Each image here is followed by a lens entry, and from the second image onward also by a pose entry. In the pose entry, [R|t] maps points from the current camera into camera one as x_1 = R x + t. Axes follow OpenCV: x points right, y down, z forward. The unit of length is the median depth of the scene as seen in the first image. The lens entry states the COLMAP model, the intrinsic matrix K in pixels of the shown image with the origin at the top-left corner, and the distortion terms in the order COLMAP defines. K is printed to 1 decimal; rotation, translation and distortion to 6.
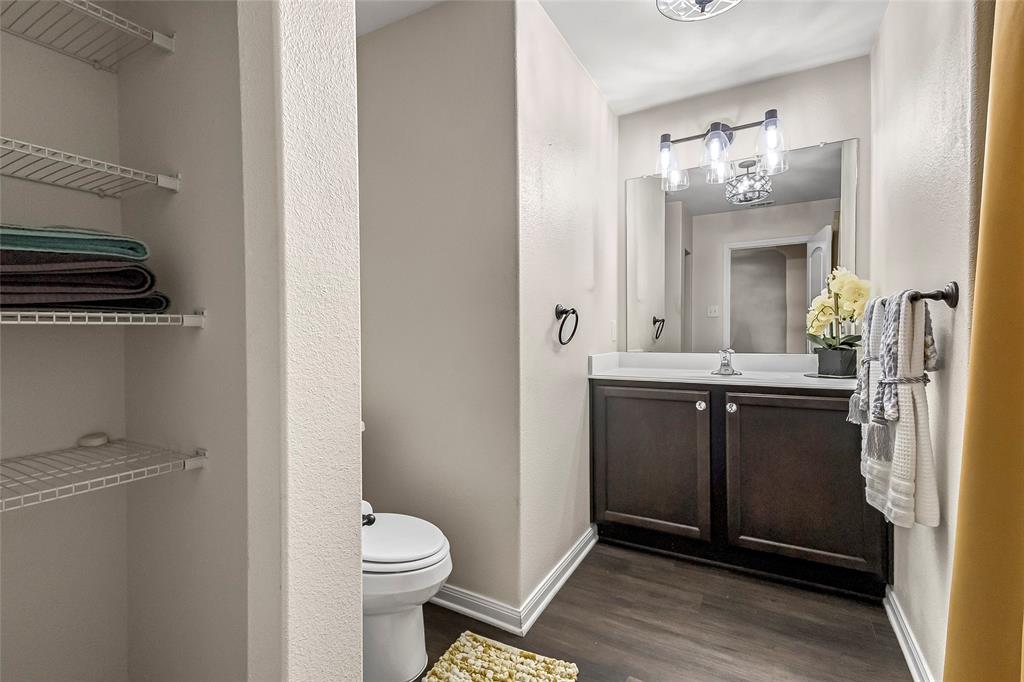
lens RADIAL K [[468.9, 0, 510.4], [0, 468.9, 333.8], [0, 0, 1]] dist [0.012393, -0.000116]
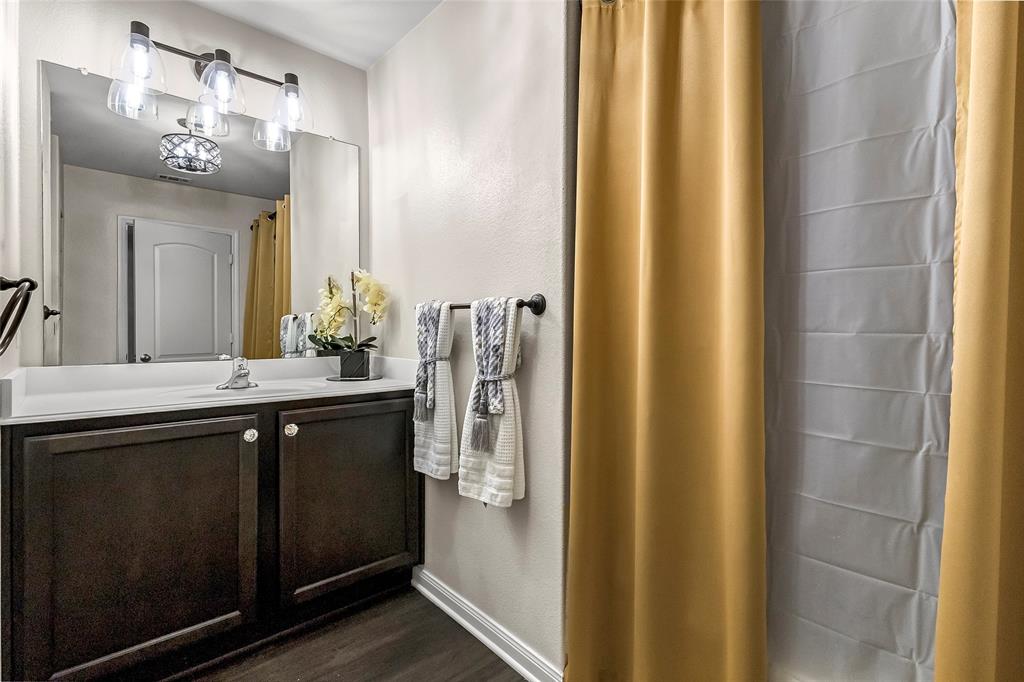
lens RADIAL K [[468.9, 0, 510.4], [0, 468.9, 333.8], [0, 0, 1]] dist [0.012393, -0.000116]
pose [[0.324880, 0.007091, 0.945729, -0.147458], [-0.004821, 0.999971, -0.005842, 0.000846], [-0.945743, -0.002662, 0.324905, 0.403284]]
